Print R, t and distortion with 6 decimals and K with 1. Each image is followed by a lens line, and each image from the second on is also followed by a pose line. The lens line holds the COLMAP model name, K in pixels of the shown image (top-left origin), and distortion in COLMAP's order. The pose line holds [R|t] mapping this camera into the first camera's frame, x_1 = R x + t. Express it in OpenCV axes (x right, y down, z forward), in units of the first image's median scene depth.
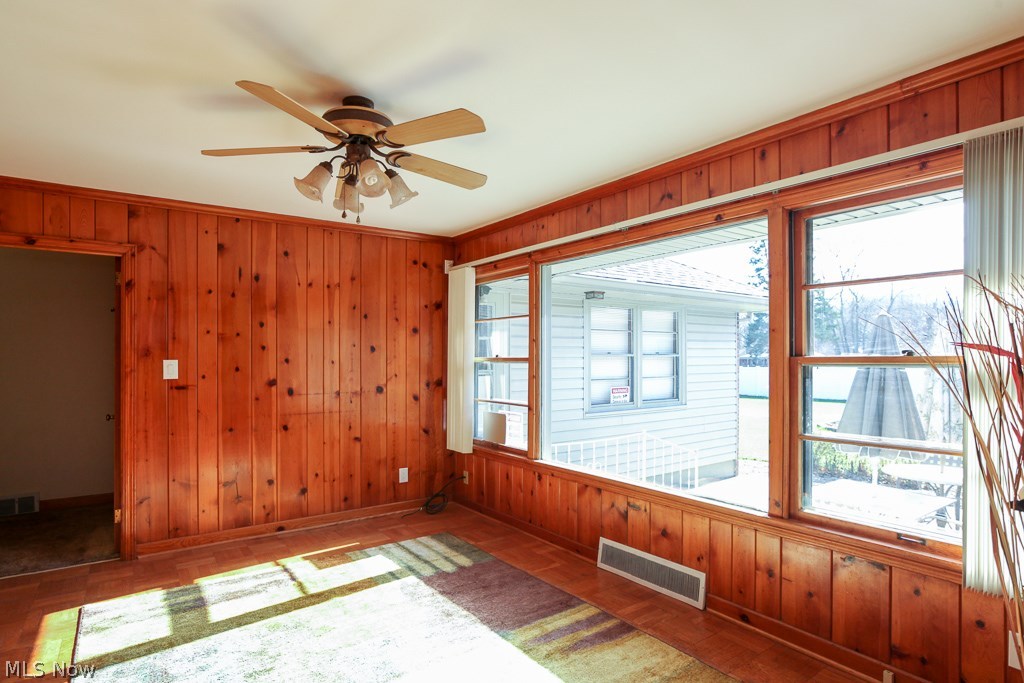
lens RADIAL K [[563.6, 0, 510.4], [0, 563.6, 364.4], [0, 0, 1]] dist [0.000291, 0.000239]
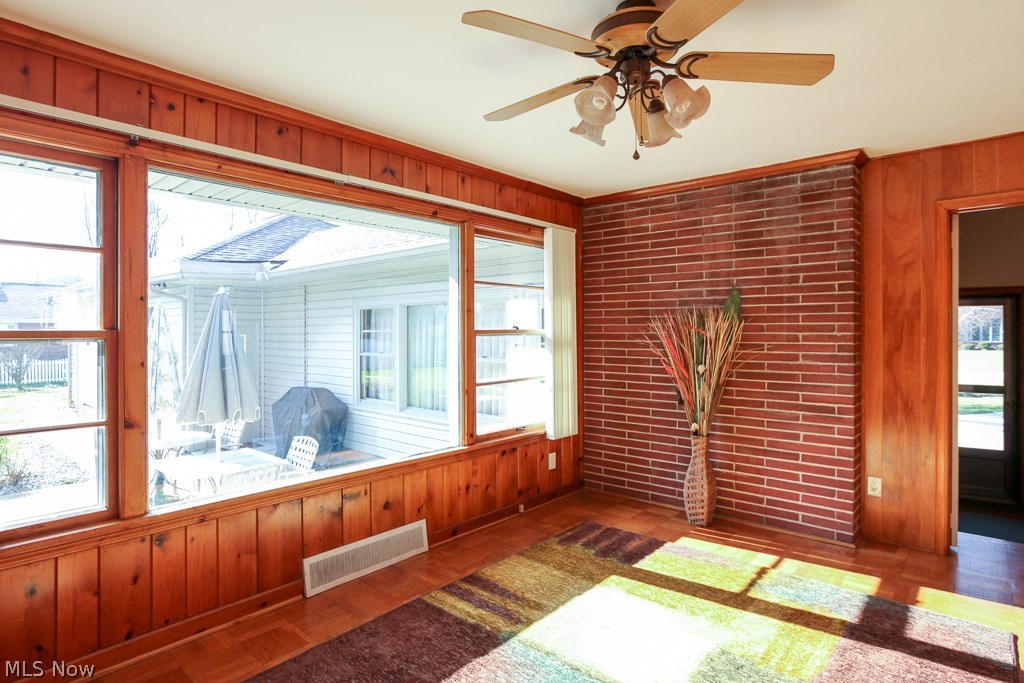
lens RADIAL K [[552.5, 0, 512.0], [0, 552.5, 341.5], [0, 0, 1]] dist [-0.000378, 0.000121]
pose [[-0.214055, -0.013272, 0.976731, -0.754207], [0.018679, 0.999669, 0.017678, -0.005834], [-0.976643, 0.022029, -0.213736, 1.018210]]
